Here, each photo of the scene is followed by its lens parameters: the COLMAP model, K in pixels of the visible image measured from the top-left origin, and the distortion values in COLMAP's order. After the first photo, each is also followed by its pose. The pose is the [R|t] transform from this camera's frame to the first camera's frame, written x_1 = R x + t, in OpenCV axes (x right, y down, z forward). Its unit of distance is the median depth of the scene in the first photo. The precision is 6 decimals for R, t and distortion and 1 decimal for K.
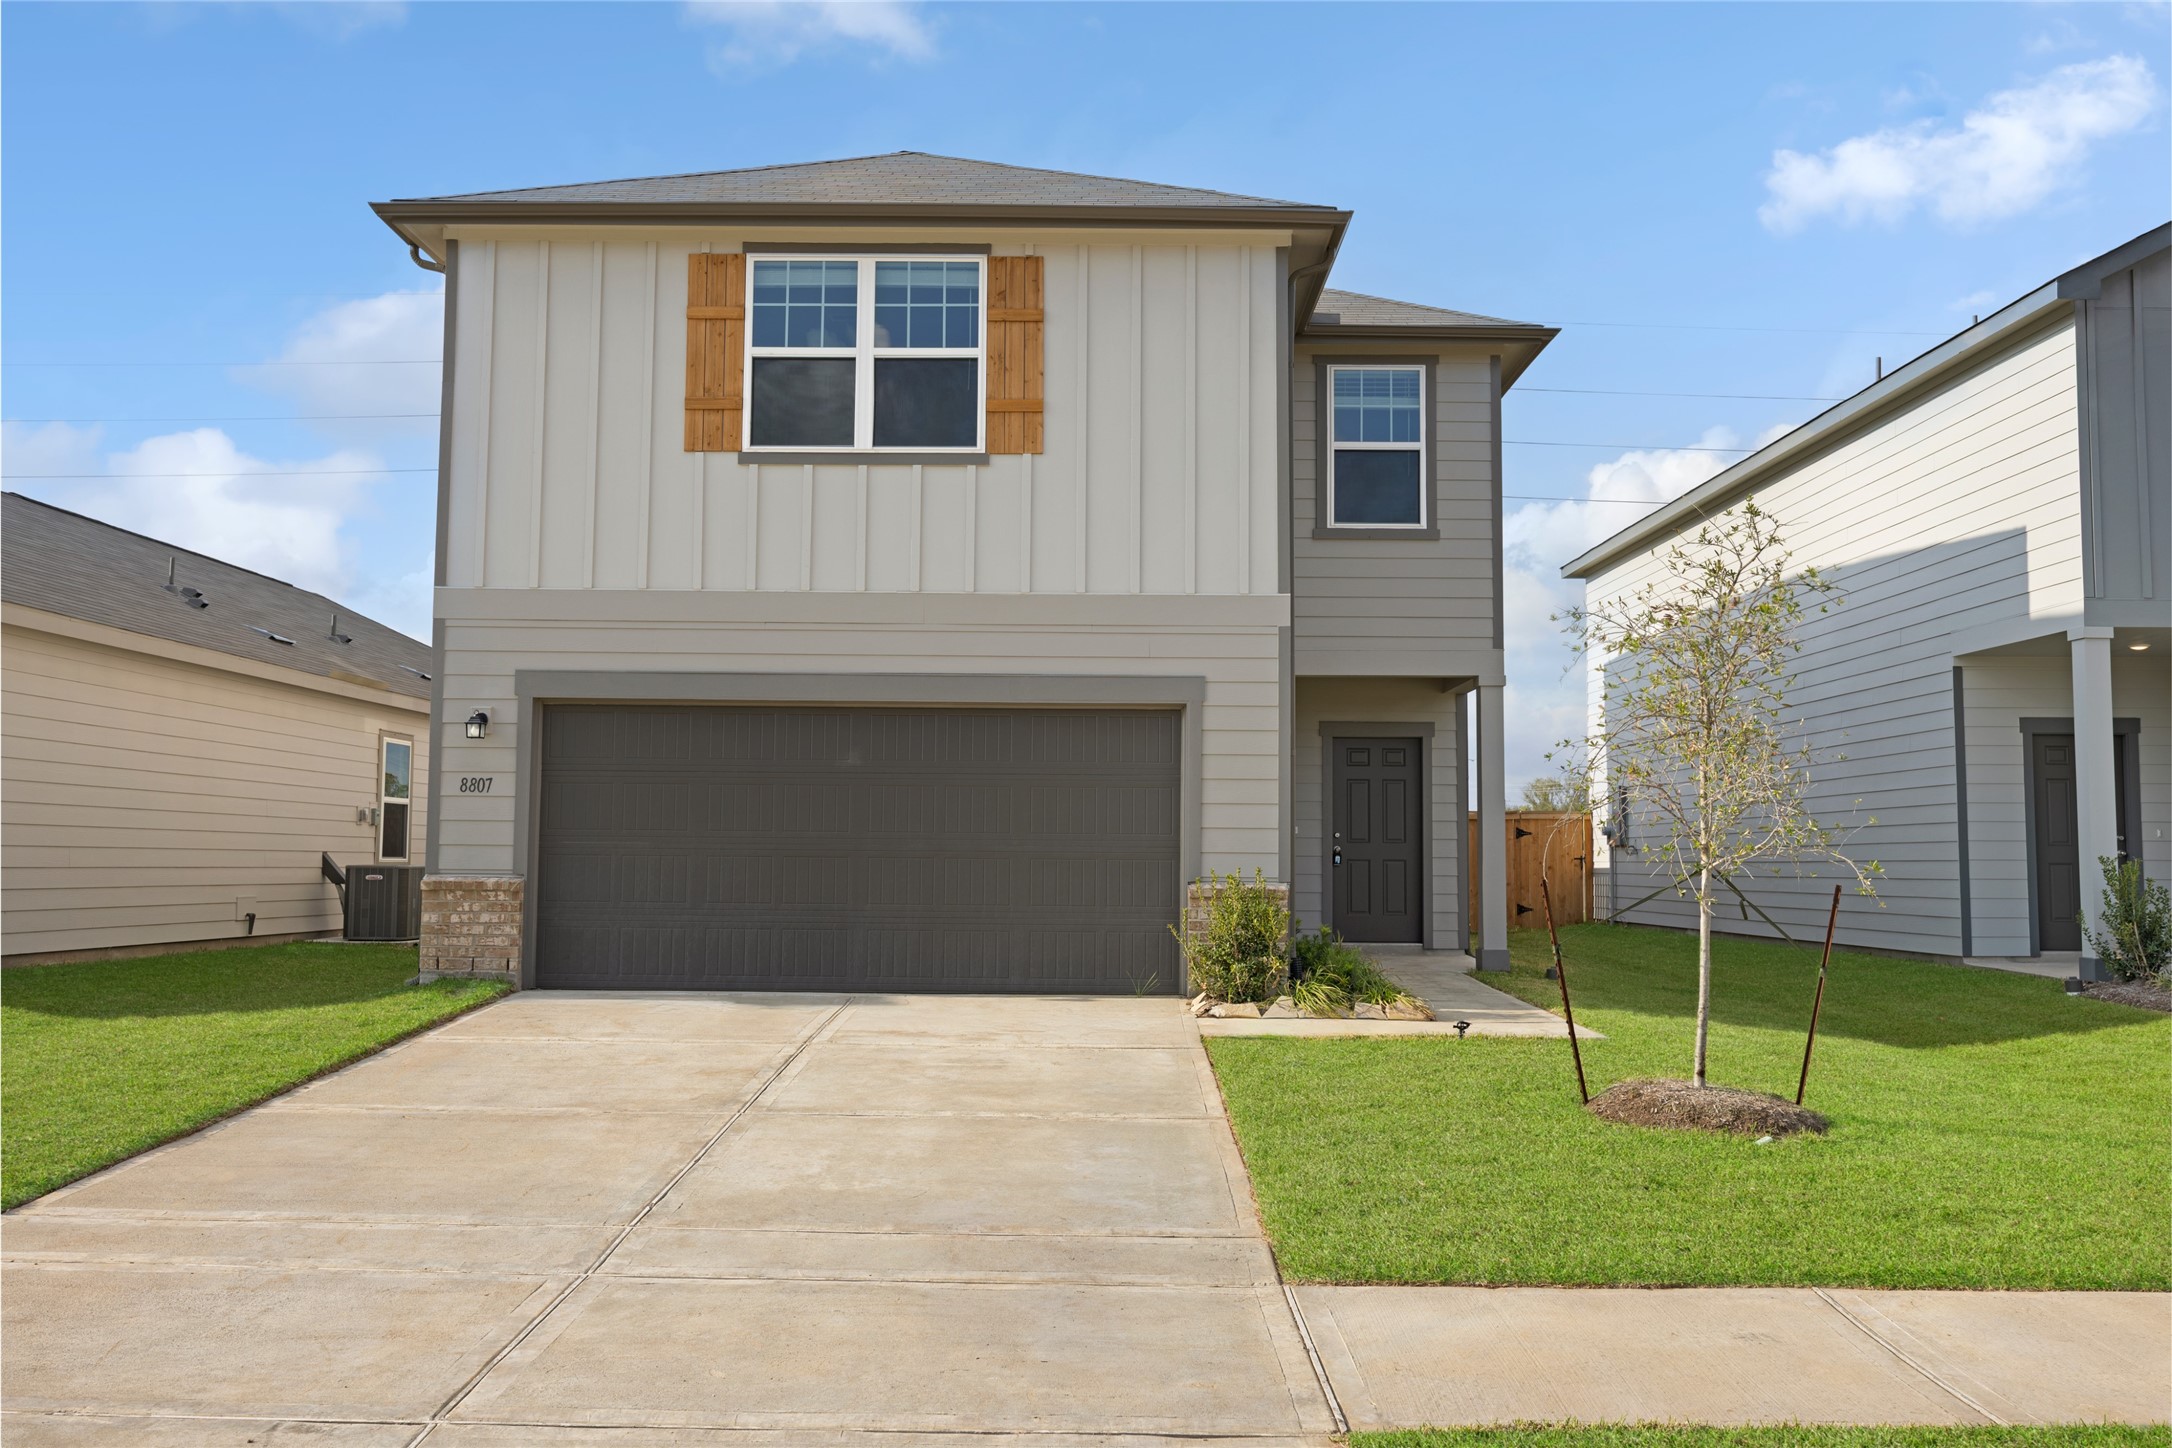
lens RADIAL K [[1829.0, 0, 1091.2], [0, 1829.0, 718.5], [0, 0, 1]] dist [-0.025092, 0.004138]
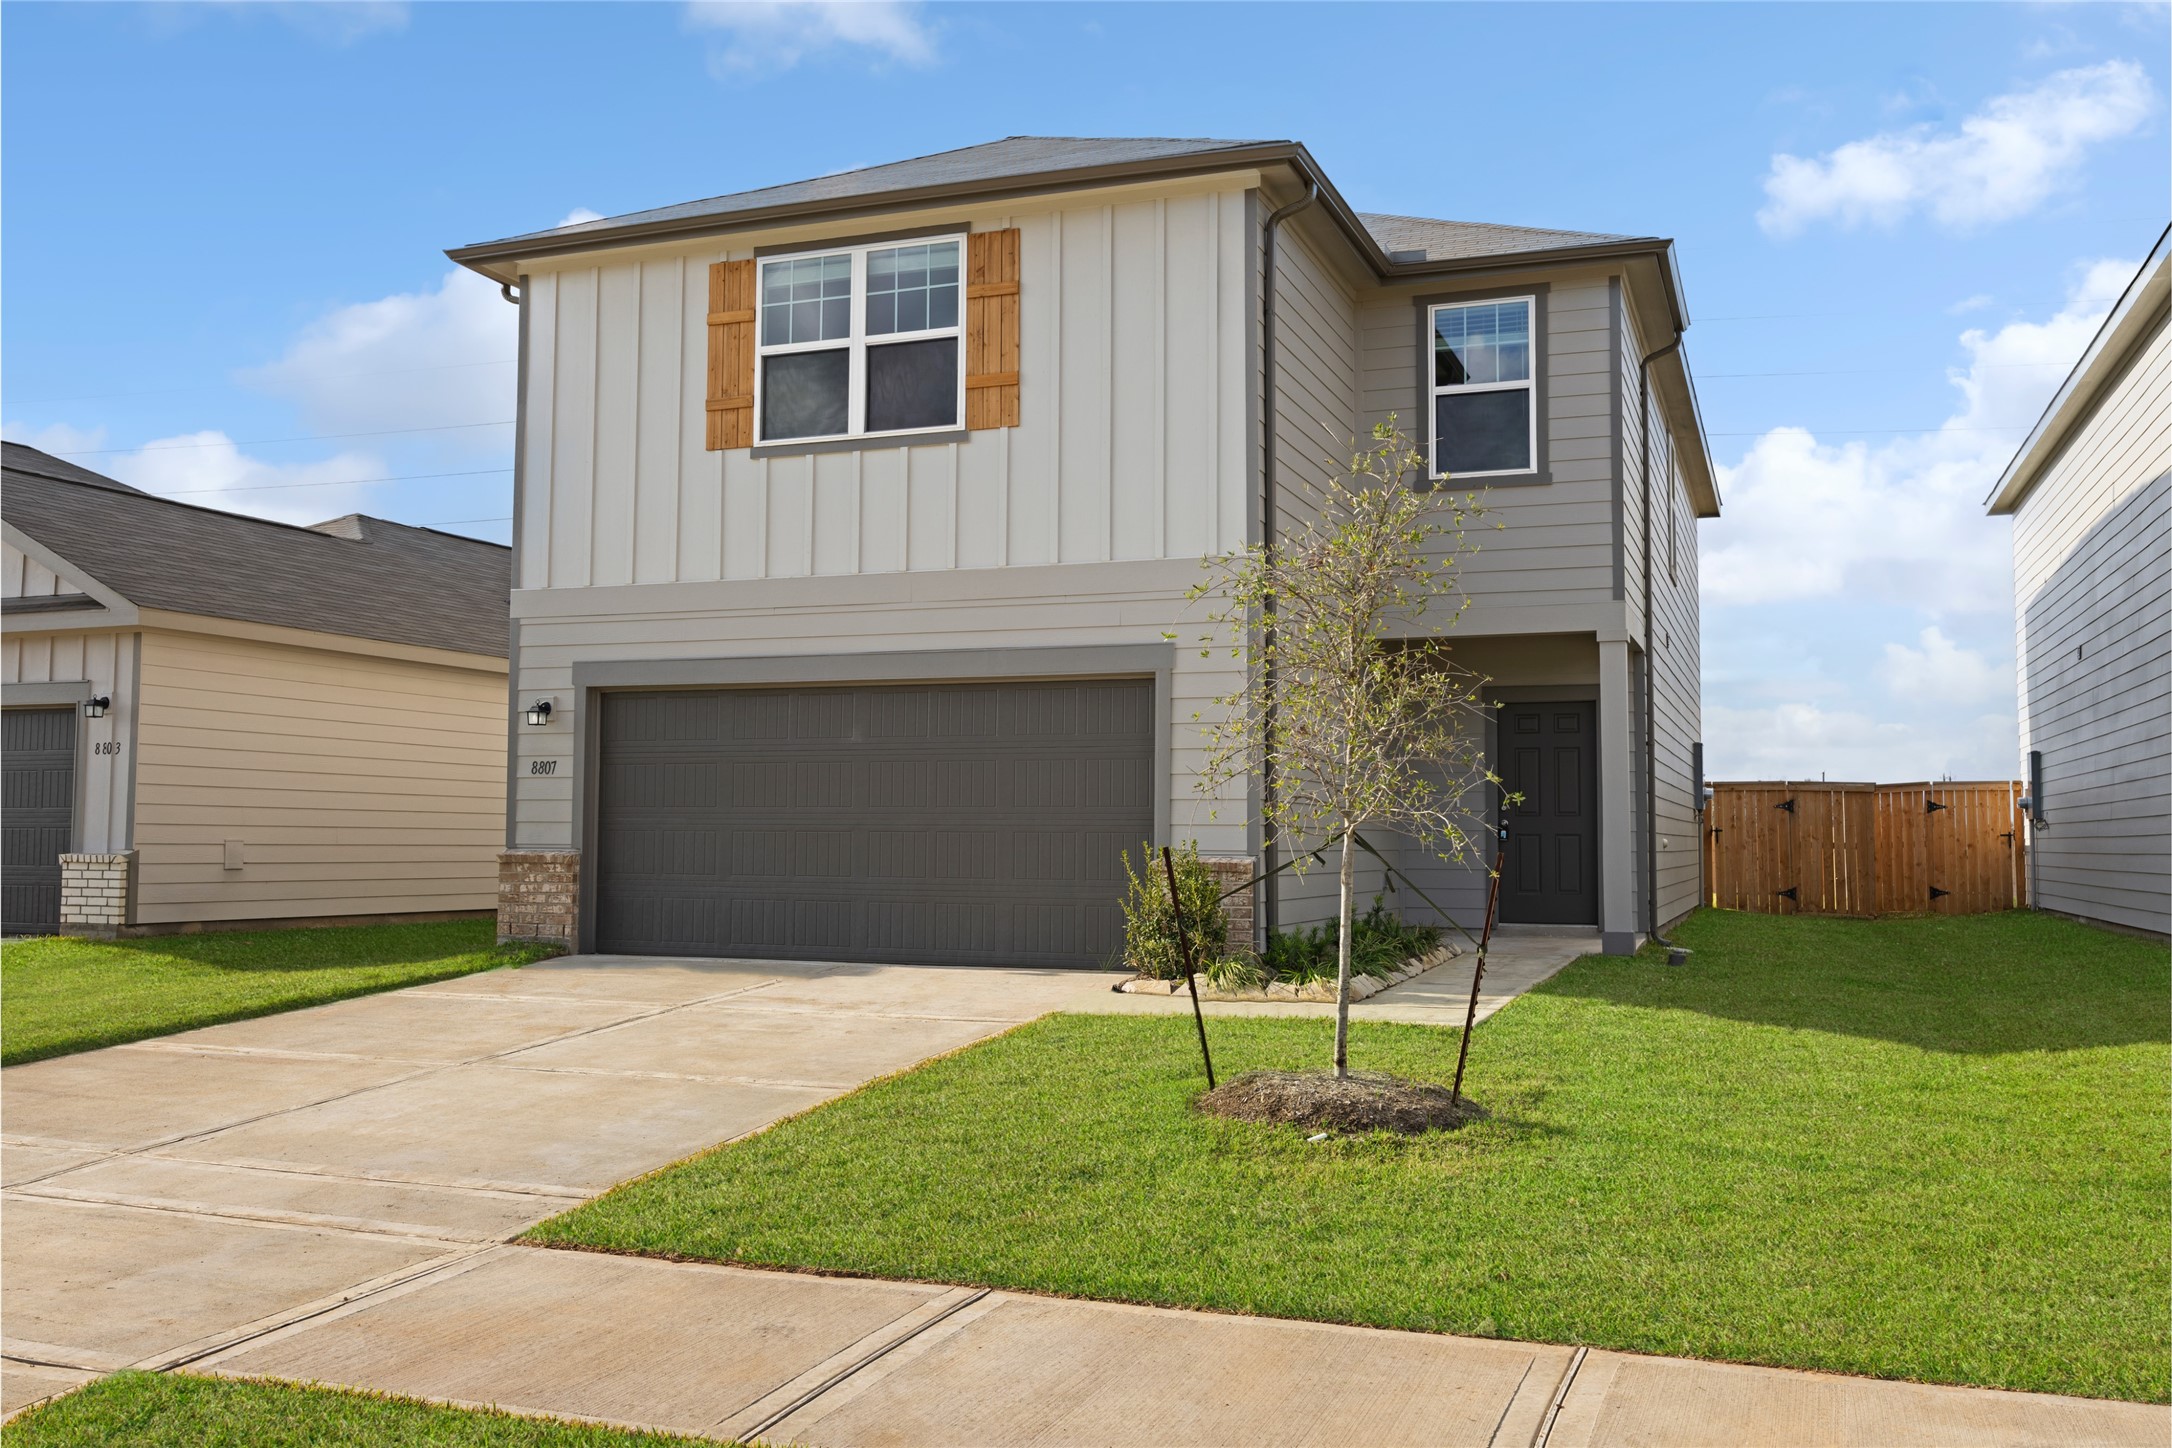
lens RADIAL K [[1829.0, 0, 1093.9], [0, 1829.0, 725.0], [0, 0, 1]] dist [-0.025092, 0.004138]
pose [[0.940811, -0.024177, -0.338069, 0.343380], [0.028288, 0.999574, 0.007239, 0.011930], [0.337750, -0.016373, 0.941093, 0.072938]]
